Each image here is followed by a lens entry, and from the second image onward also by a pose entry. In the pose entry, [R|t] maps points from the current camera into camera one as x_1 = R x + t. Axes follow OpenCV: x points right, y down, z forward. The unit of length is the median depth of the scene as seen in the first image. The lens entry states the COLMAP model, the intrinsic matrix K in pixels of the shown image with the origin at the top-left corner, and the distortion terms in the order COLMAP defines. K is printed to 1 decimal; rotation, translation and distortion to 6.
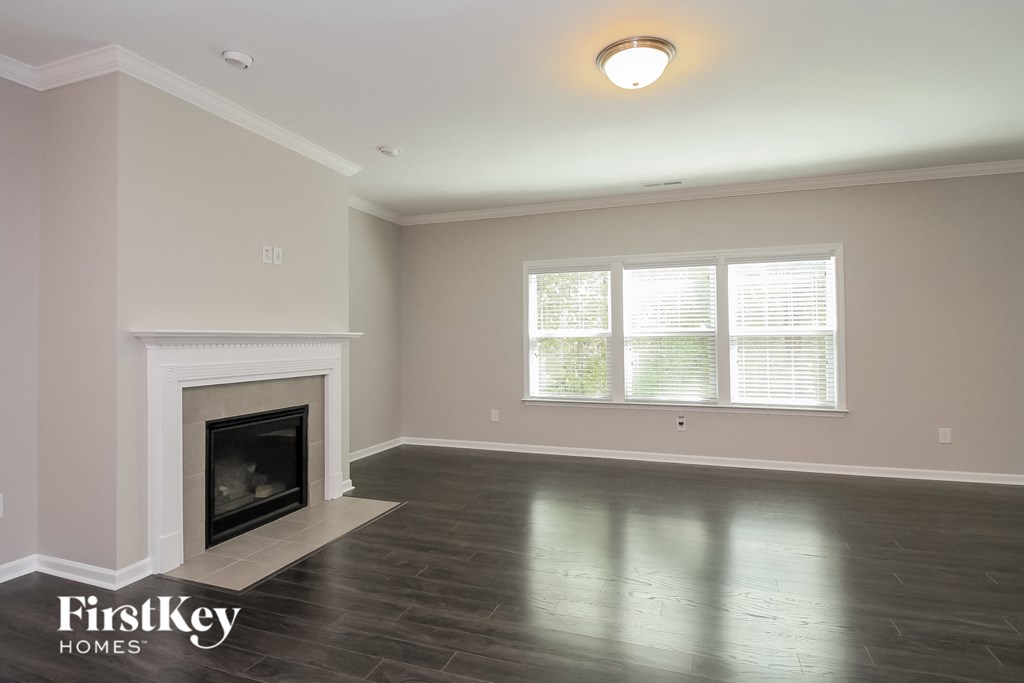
lens RADIAL K [[518.0, 0, 511.1], [0, 518.0, 325.5], [0, 0, 1]] dist [0.003911, 0.000228]
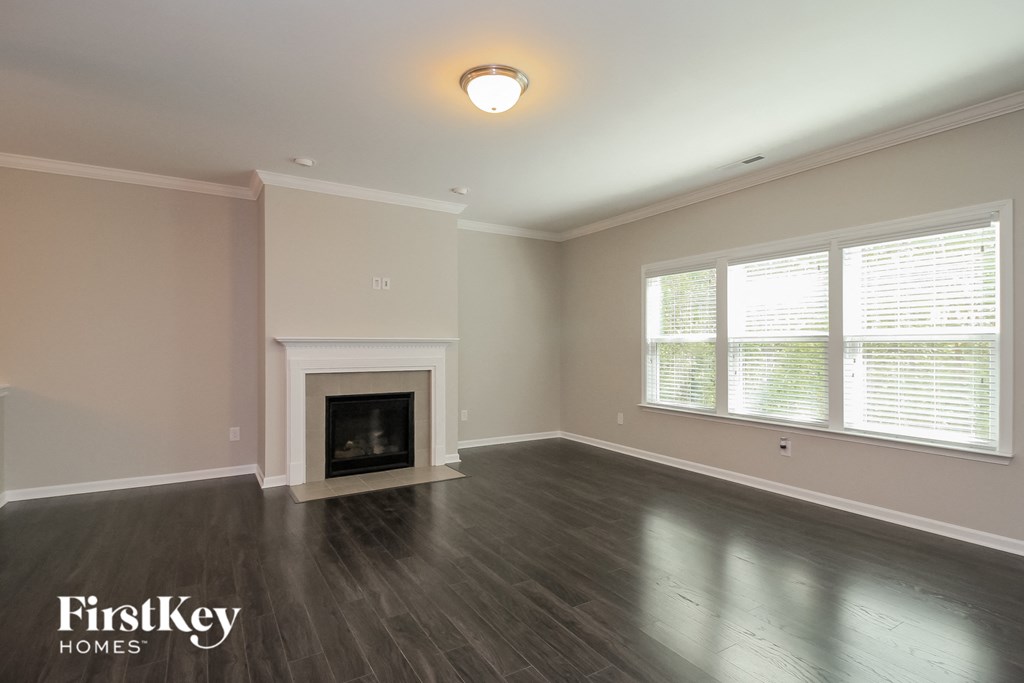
lens RADIAL K [[508.9, 0, 512.0], [0, 508.9, 341.5], [0, 0, 1]] dist [0.000066, -0.000052]
pose [[0.784484, 0.001699, -0.620147, 0.520921], [0.012927, 0.999734, 0.019091, -0.000437], [0.620015, -0.022993, 0.784253, 0.102872]]
